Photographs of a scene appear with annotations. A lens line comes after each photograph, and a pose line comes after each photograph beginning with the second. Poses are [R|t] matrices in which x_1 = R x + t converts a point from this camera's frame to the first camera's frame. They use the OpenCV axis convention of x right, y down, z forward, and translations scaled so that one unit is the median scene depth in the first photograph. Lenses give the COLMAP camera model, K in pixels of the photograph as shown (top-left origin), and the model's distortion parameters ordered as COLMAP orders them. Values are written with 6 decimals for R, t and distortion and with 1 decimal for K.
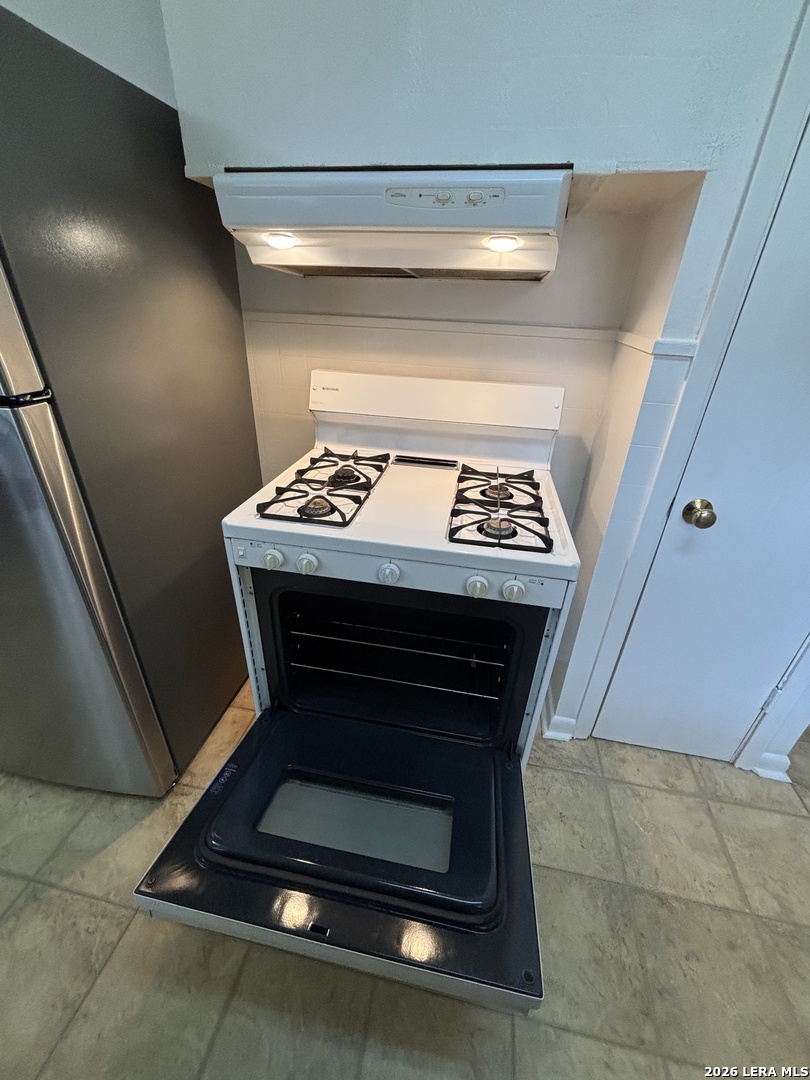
lens RADIAL K [[436.9, 0, 405.0], [0, 436.9, 540.0], [0, 0, 1]] dist [0.001766, 0.000272]
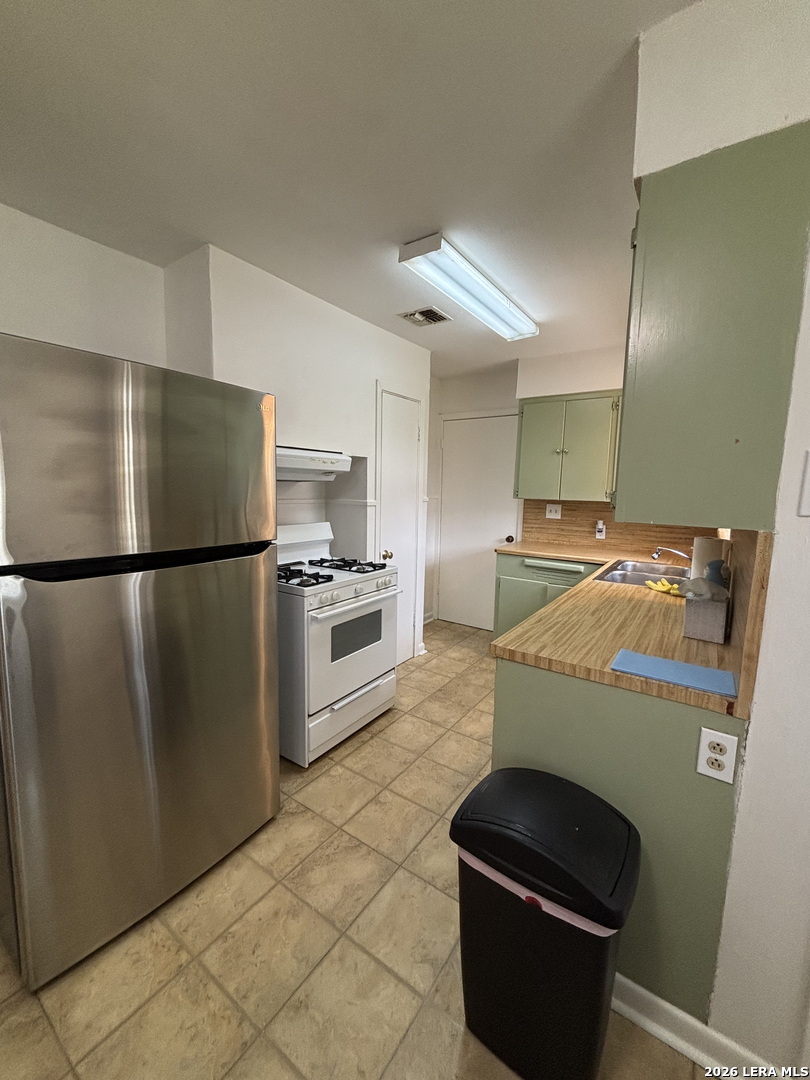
lens RADIAL K [[436.9, 0, 405.0], [0, 436.9, 540.0], [0, 0, 1]] dist [0.001766, 0.000272]
pose [[0.408759, -0.140604, 0.901746, -1.572913], [0.436079, 0.898061, -0.057644, 0.058884], [-0.801718, 0.416795, 0.428405, -0.306604]]
